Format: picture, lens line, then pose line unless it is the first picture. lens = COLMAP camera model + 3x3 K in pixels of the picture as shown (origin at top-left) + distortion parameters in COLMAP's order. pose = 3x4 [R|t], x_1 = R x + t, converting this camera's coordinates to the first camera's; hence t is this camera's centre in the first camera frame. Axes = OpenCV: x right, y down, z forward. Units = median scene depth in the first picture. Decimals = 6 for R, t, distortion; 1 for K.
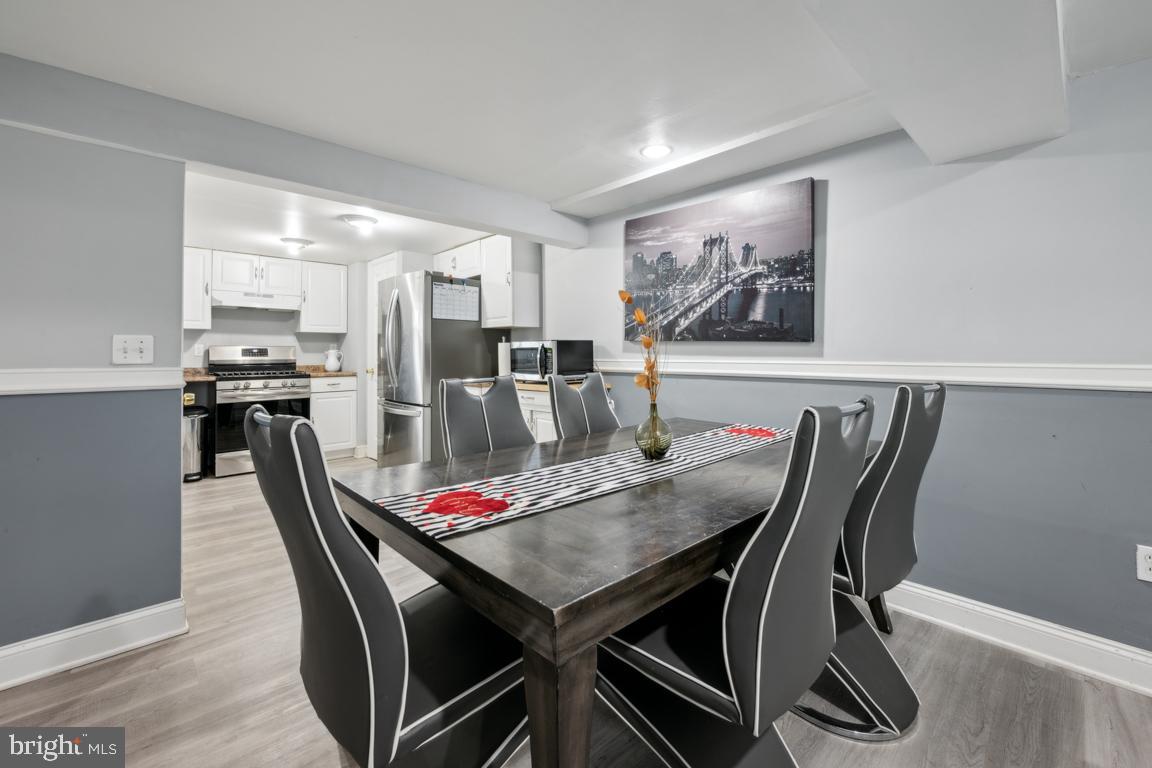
lens RADIAL K [[478.3, 0, 584.0], [0, 478.3, 358.0], [0, 0, 1]] dist [0.000683, 0.000083]
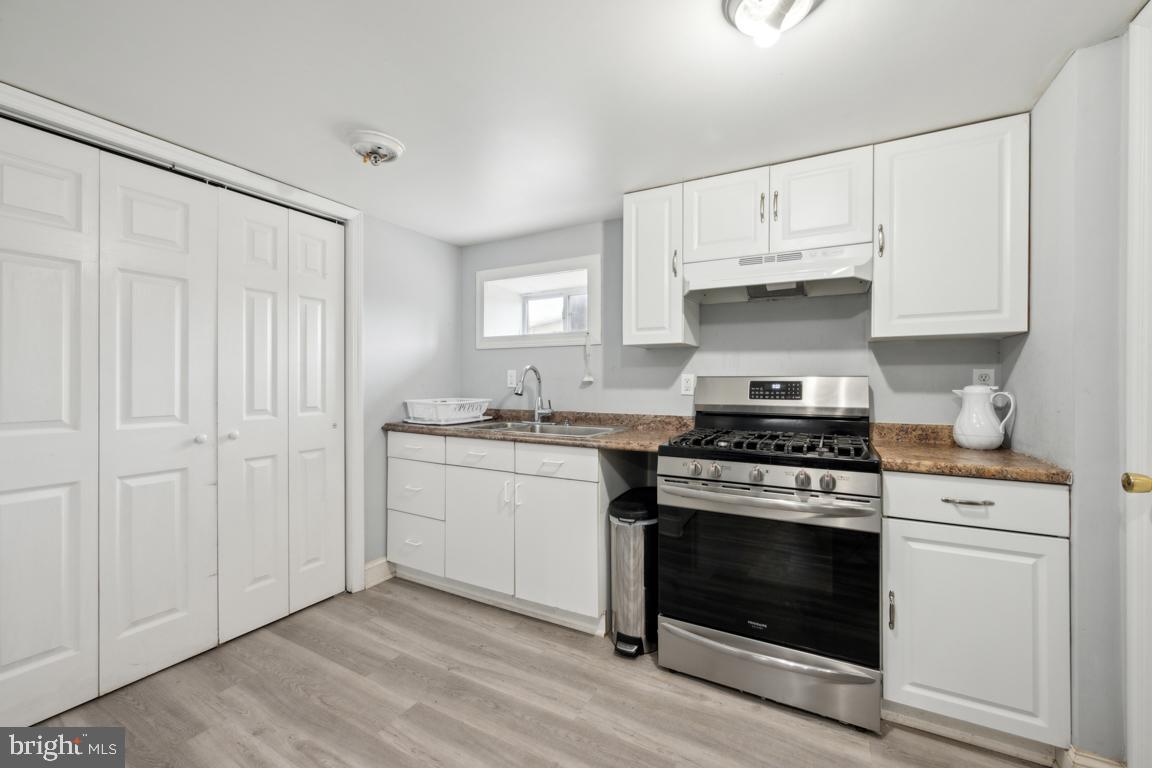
lens RADIAL K [[467.9, 0, 574.7], [0, 467.9, 373.8], [0, 0, 1]] dist [-0.000104, 0.000338]
pose [[0.294381, -0.011686, -0.955617, -0.320627], [-0.013806, 0.999769, -0.016479, -0.017138], [0.955588, 0.018044, 0.294151, 0.689329]]
